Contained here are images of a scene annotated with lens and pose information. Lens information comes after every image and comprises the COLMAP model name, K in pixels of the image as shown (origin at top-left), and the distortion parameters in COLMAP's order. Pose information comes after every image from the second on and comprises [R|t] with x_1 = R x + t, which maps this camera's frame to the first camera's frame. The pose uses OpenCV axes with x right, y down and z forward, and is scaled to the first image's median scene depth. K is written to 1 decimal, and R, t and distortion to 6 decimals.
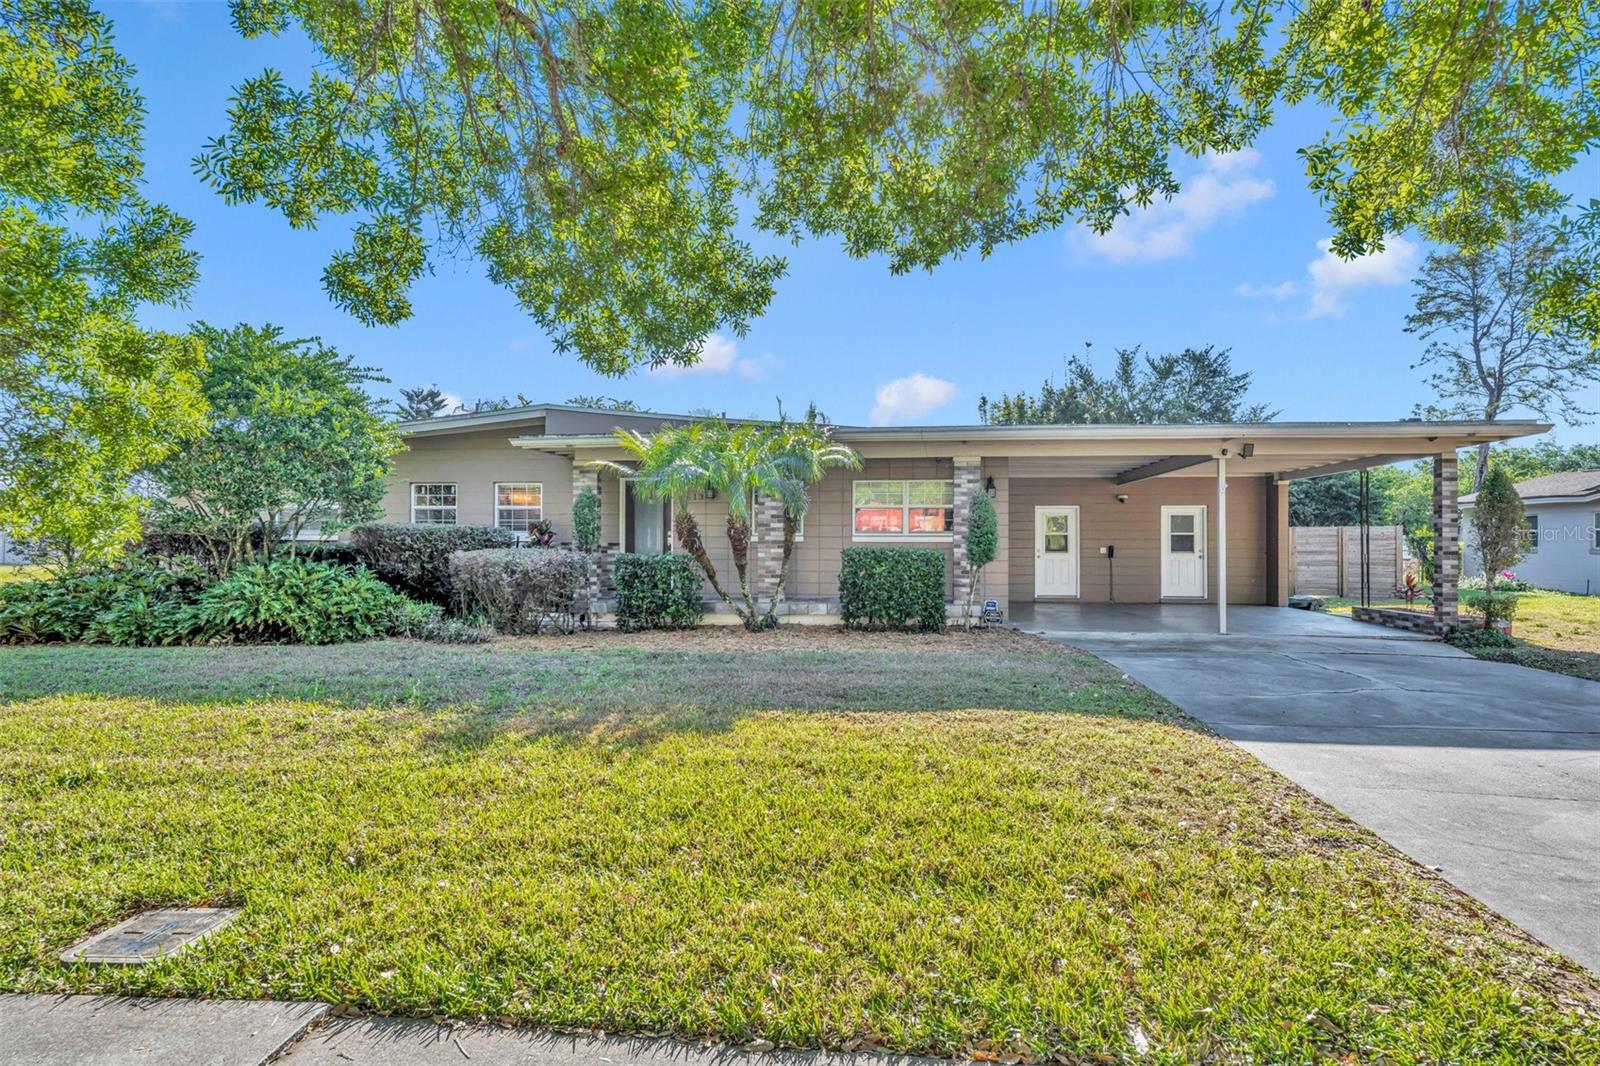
lens RADIAL K [[900.6, 0, 796.2], [0, 900.6, 528.2], [0, 0, 1]] dist [0.002039, -0.000482]
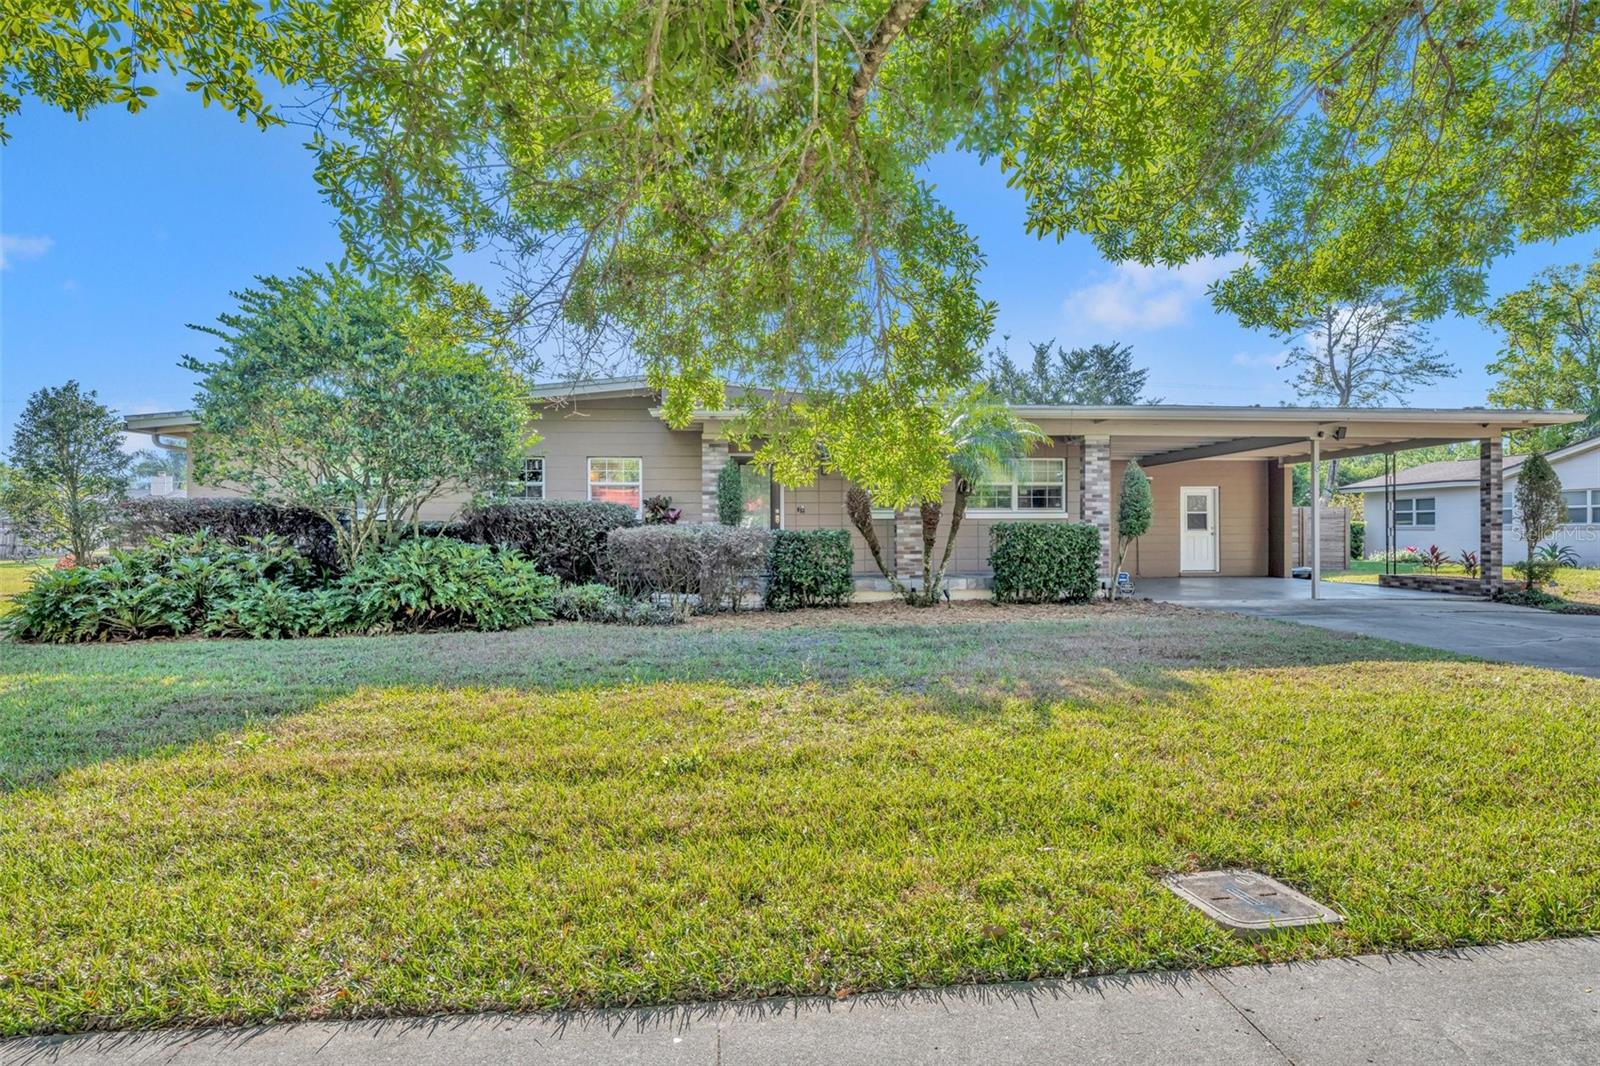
lens RADIAL K [[900.6, 0, 790.6], [0, 900.6, 533.4], [0, 0, 1]] dist [0.002039, -0.000482]
pose [[0.978752, -0.006564, 0.204942, -0.371389], [0.003078, 0.999845, 0.017325, 0.014946], [-0.205024, -0.016327, 0.978621, 0.051149]]
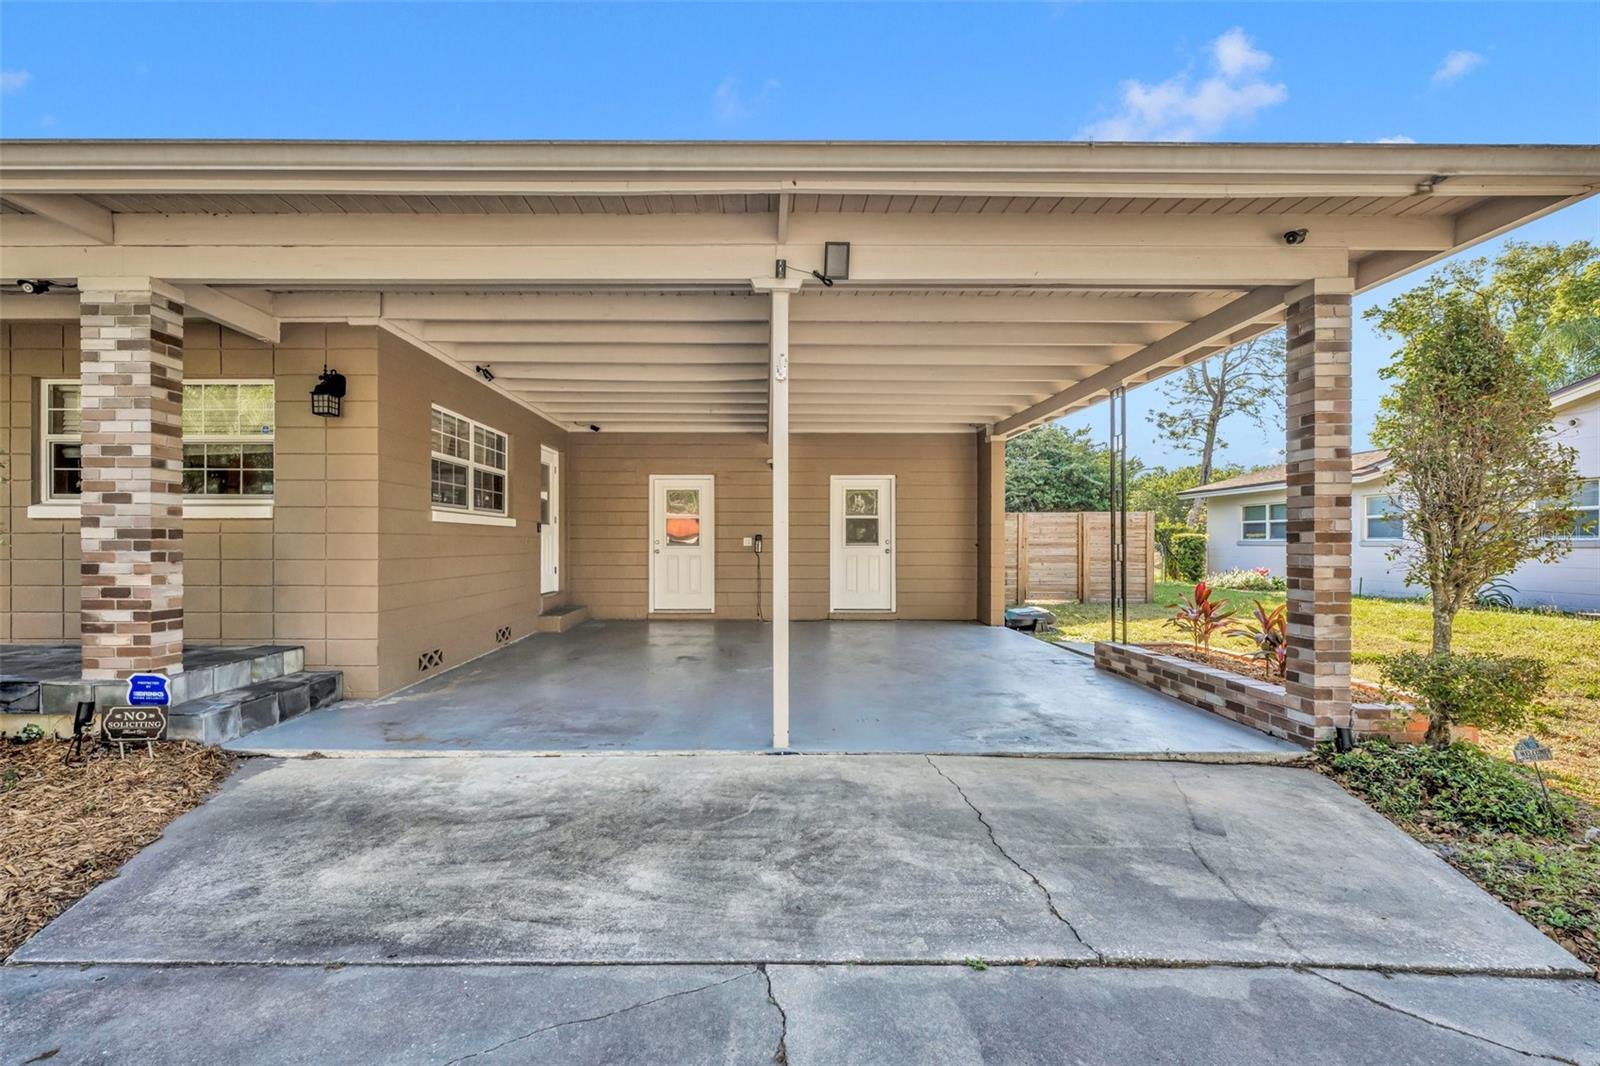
lens RADIAL K [[653.7, 0, 794.3], [0, 653.7, 540.3], [0, 0, 1]] dist [-0.000990, 0.000436]
pose [[0.992346, -0.001092, 0.123485, 0.430578], [-0.000422, 0.999925, 0.012233, 0.023929], [-0.123489, -0.012191, 0.992271, 0.700906]]
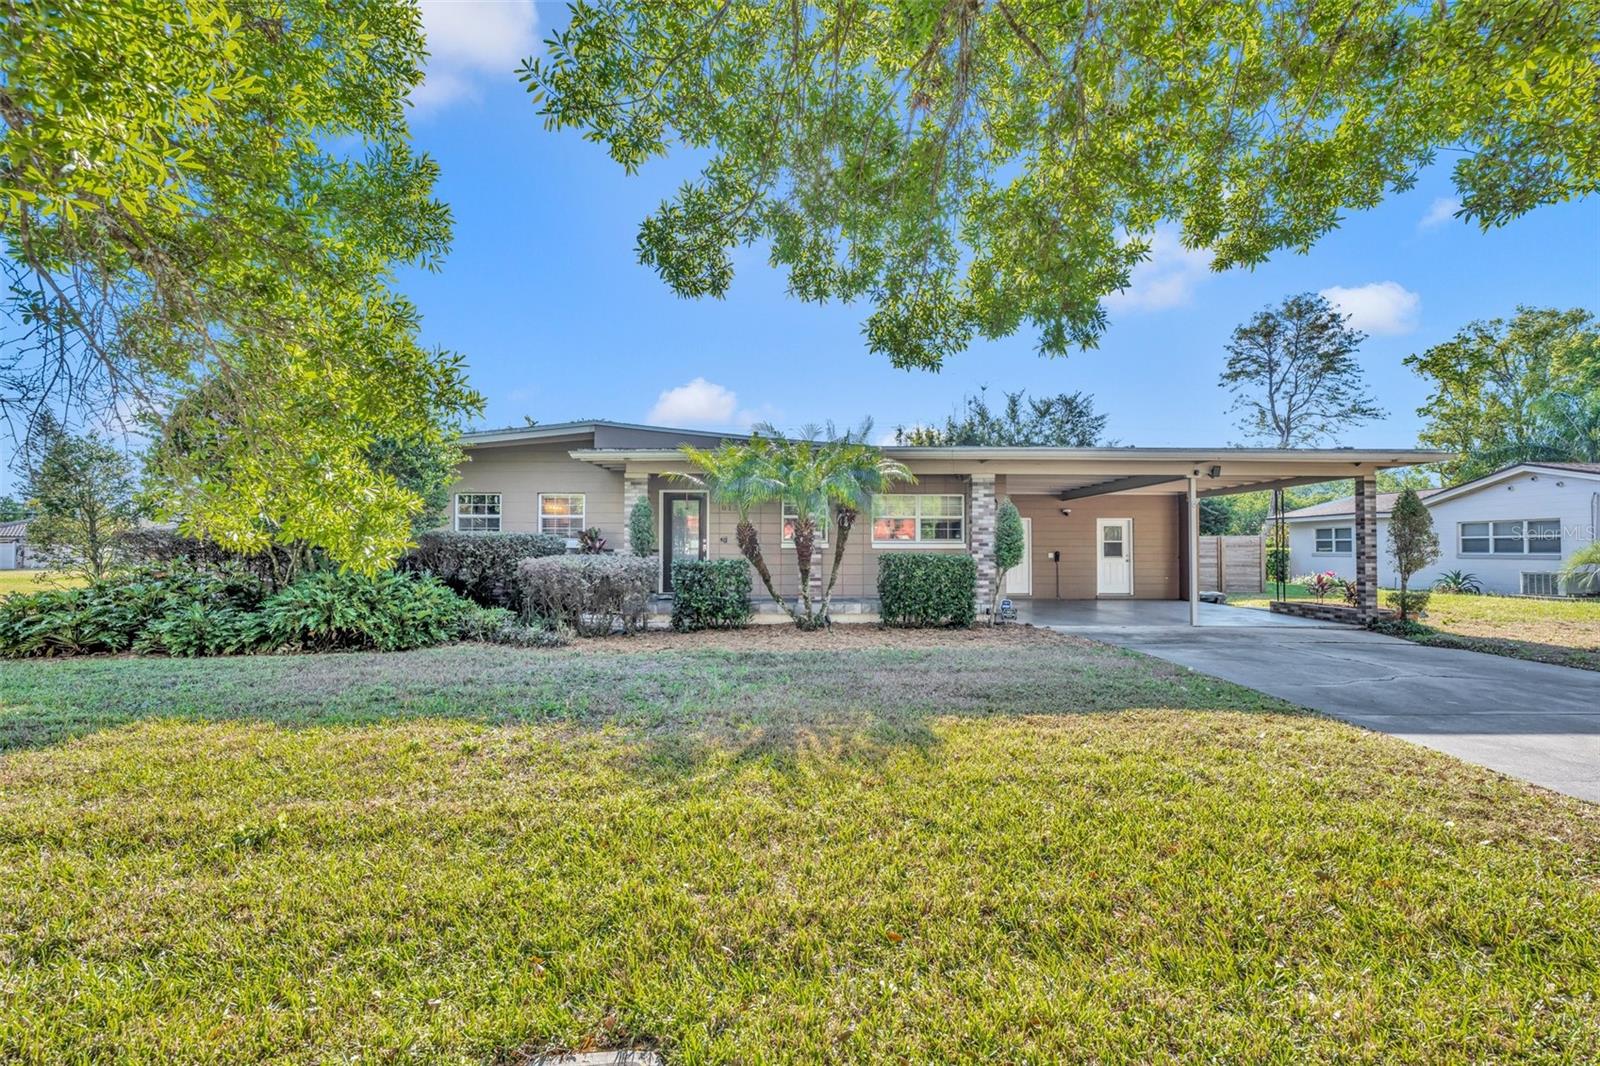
lens RADIAL K [[729.5, 0, 797.6], [0, 729.5, 529.8], [0, 0, 1]] dist [0.002257, -0.000759]
pose [[0.990949, 0.003122, 0.134205, -0.168394], [-0.001859, 0.999953, -0.009538, 0.000699], [-0.134228, 0.009202, 0.990908, 0.113137]]
